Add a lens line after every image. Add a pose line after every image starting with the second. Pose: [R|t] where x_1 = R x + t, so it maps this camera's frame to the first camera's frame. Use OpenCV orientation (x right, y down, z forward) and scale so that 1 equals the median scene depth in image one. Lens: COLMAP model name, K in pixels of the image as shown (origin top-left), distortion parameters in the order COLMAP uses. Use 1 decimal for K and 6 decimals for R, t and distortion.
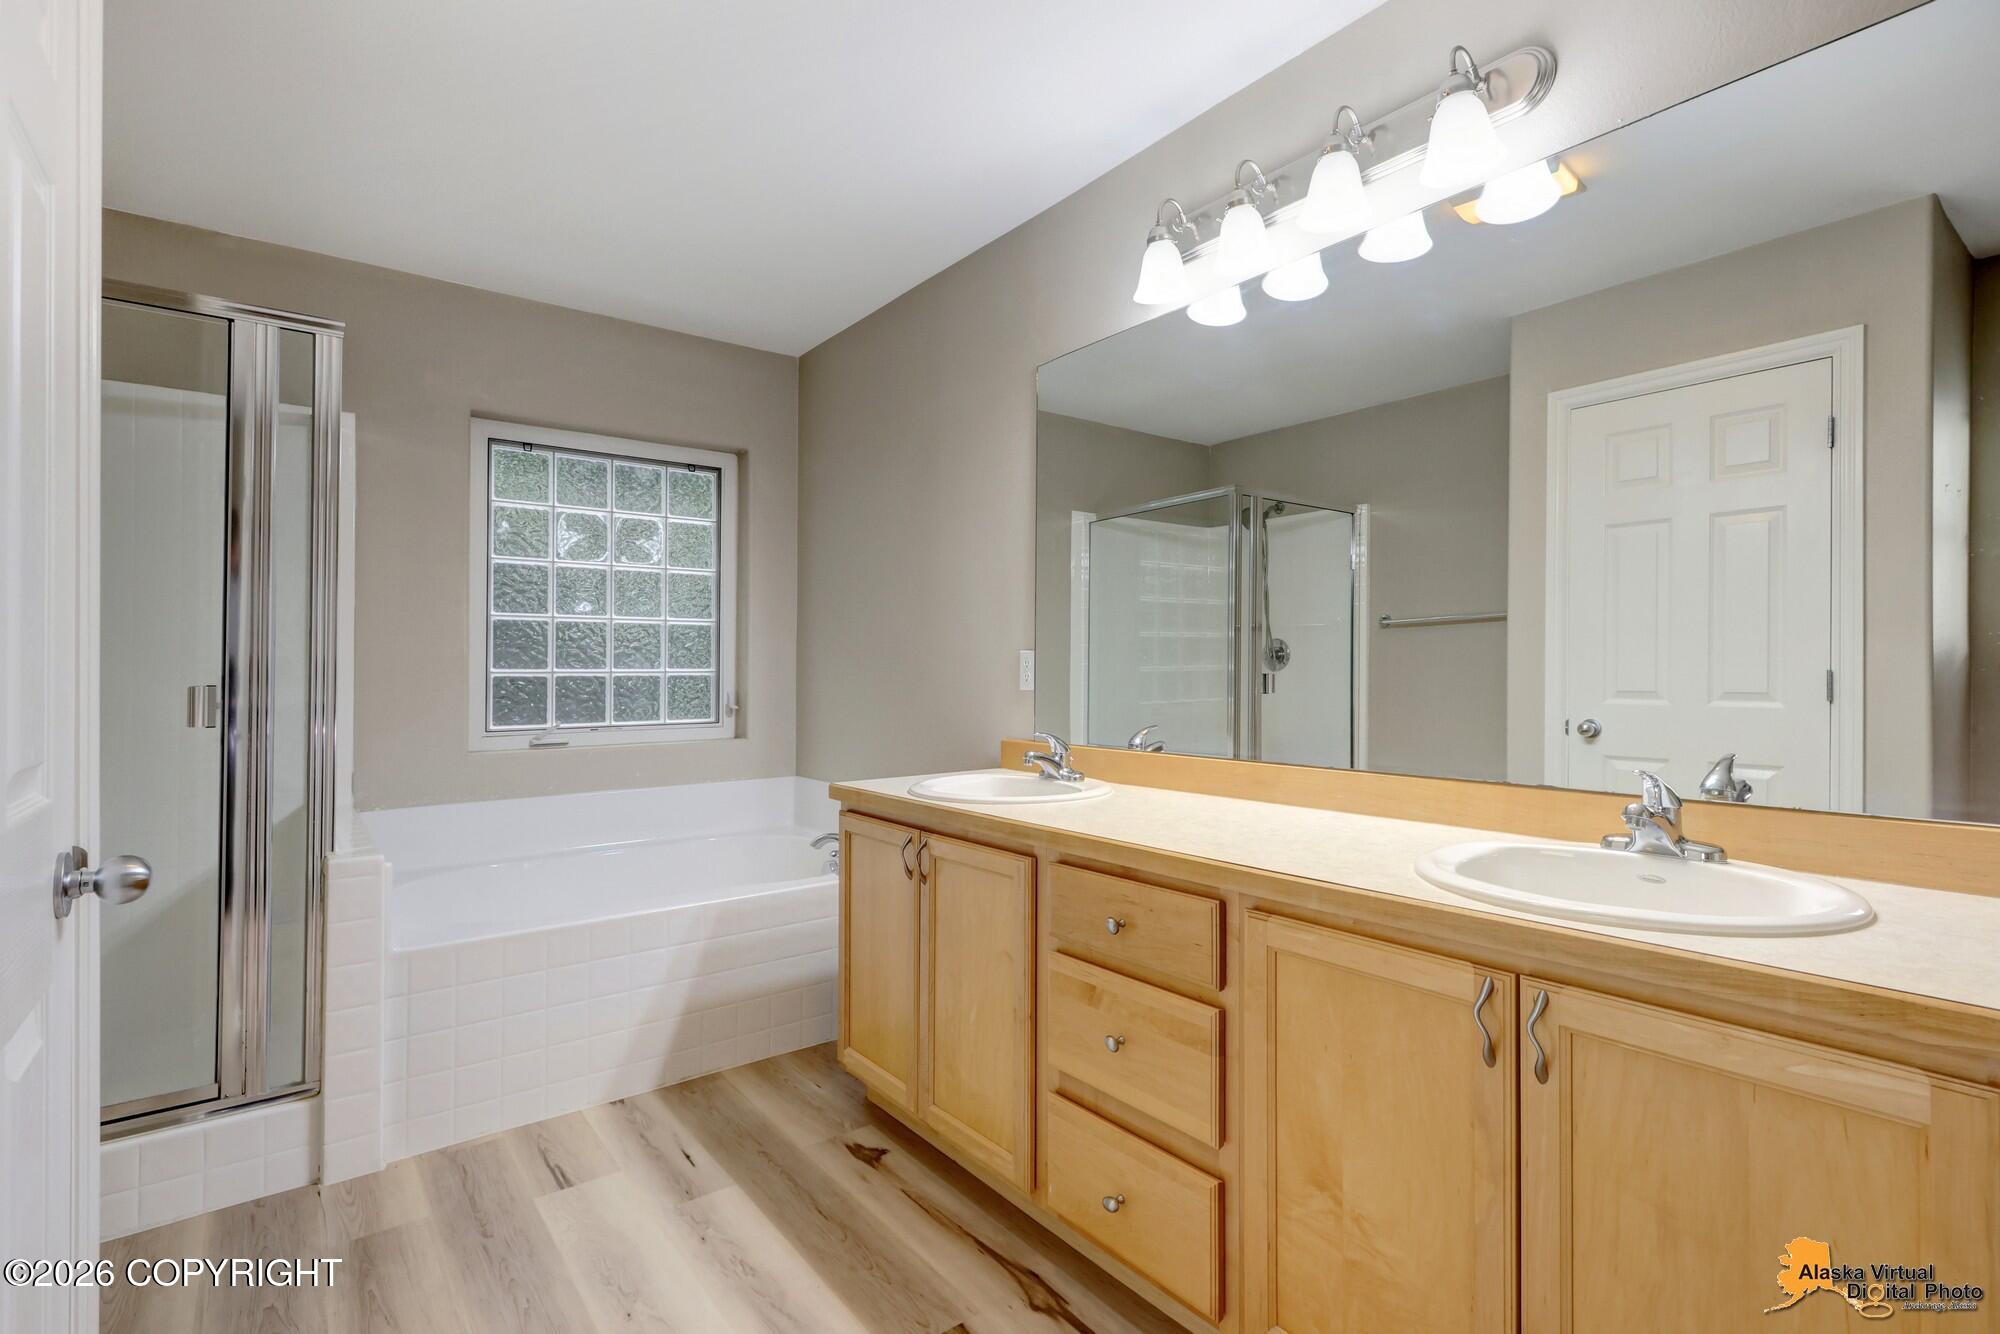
lens RADIAL K [[913.1, 0, 1009.5], [0, 913.1, 665.6], [0, 0, 1]] dist [0.022761, -0.000898]
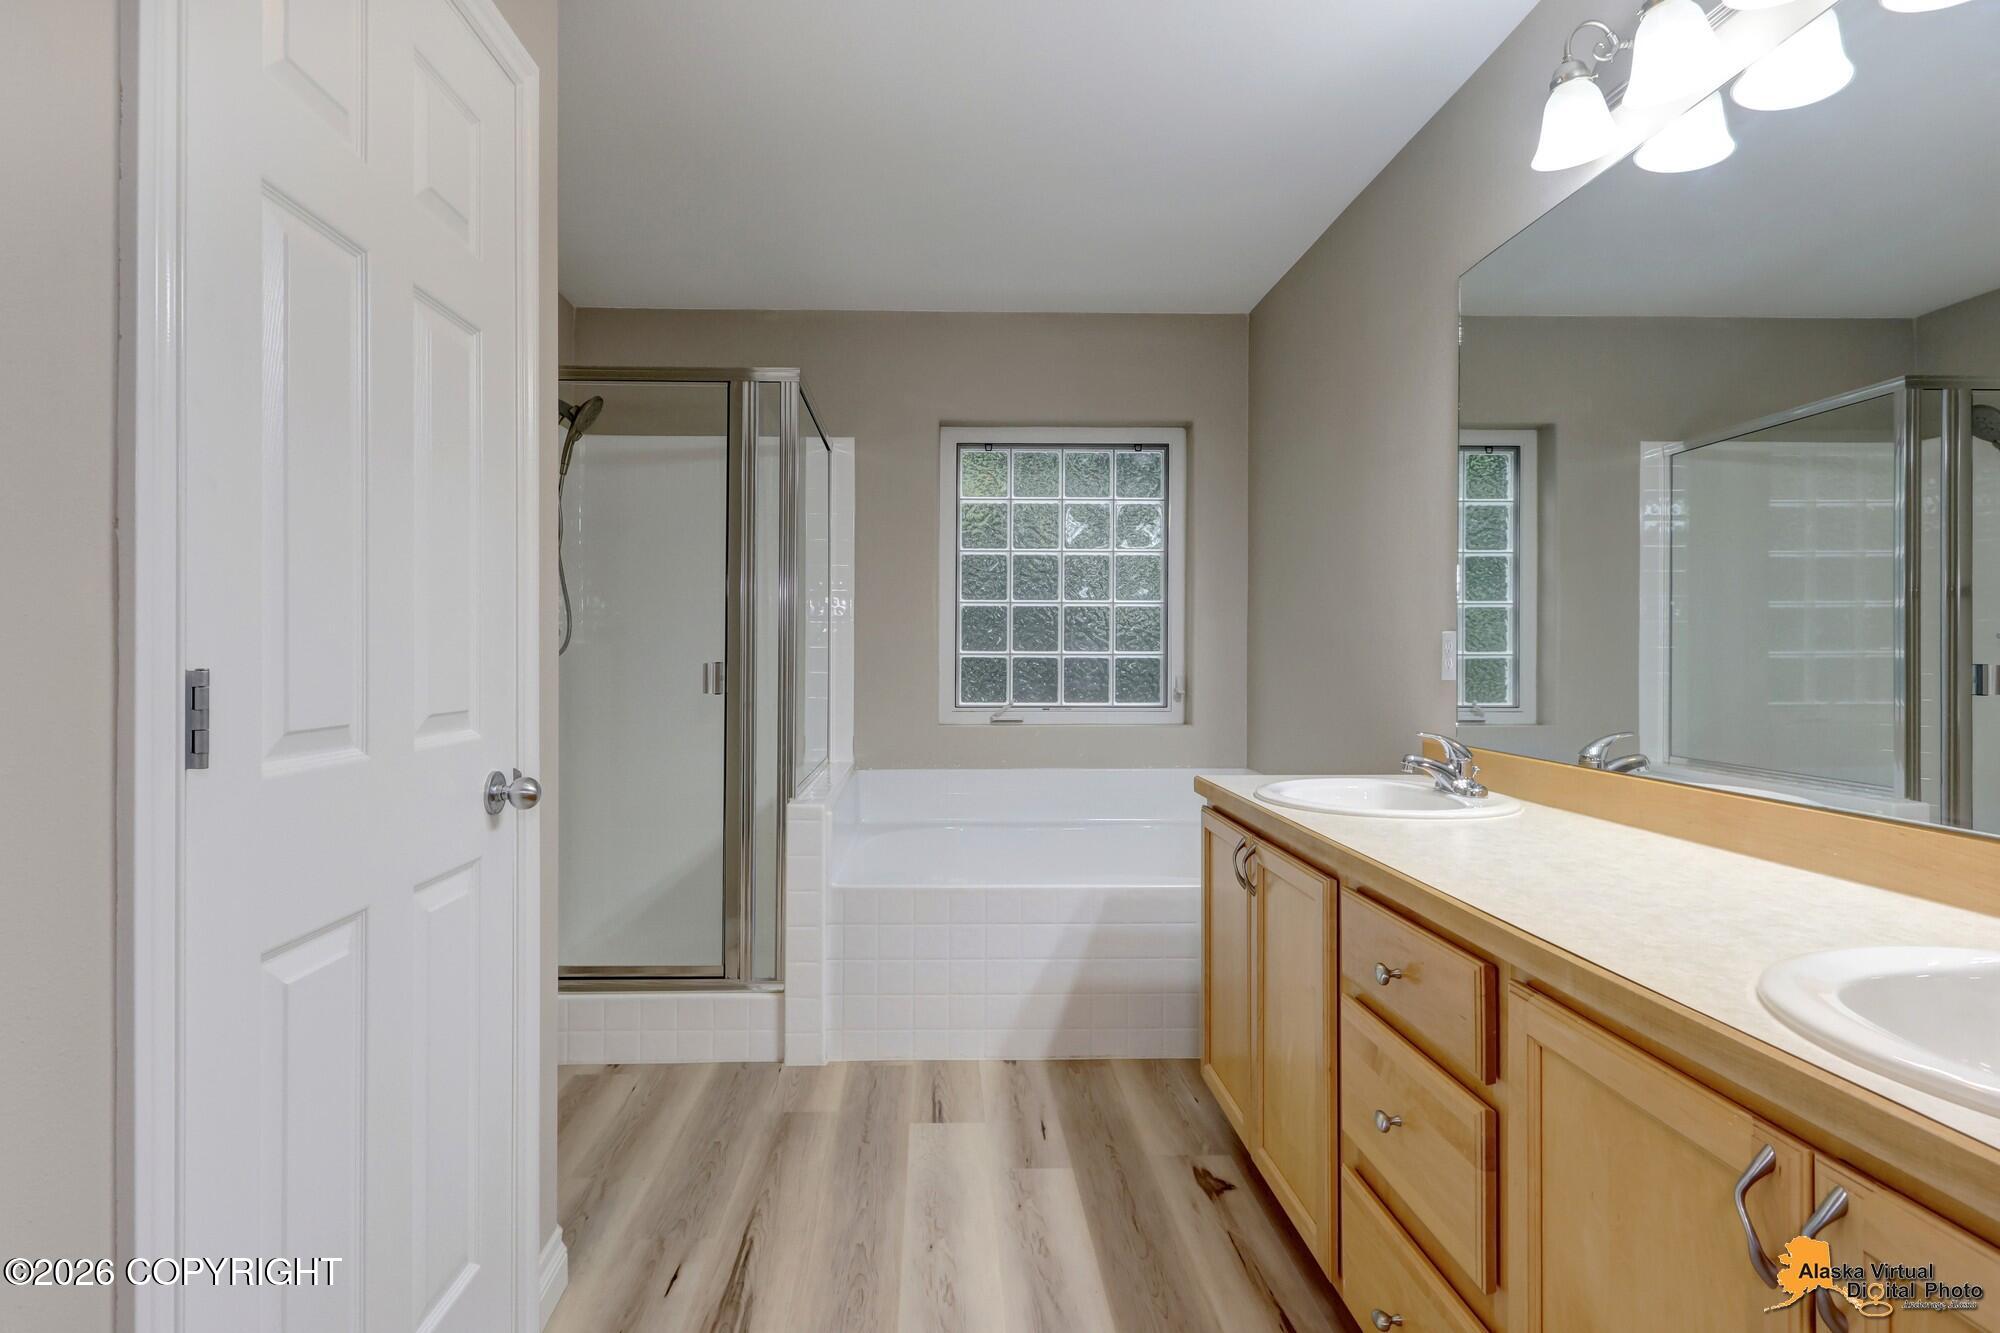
lens RADIAL K [[993.0, 0, 997.7], [0, 993.0, 651.7], [0, 0, 1]] dist [0.034905, -0.021339]
pose [[0.818358, 0.004966, -0.574688, 0.217878], [-0.002983, 0.999986, 0.004393, -0.000966], [0.574701, -0.001881, 0.818361, 0.057325]]
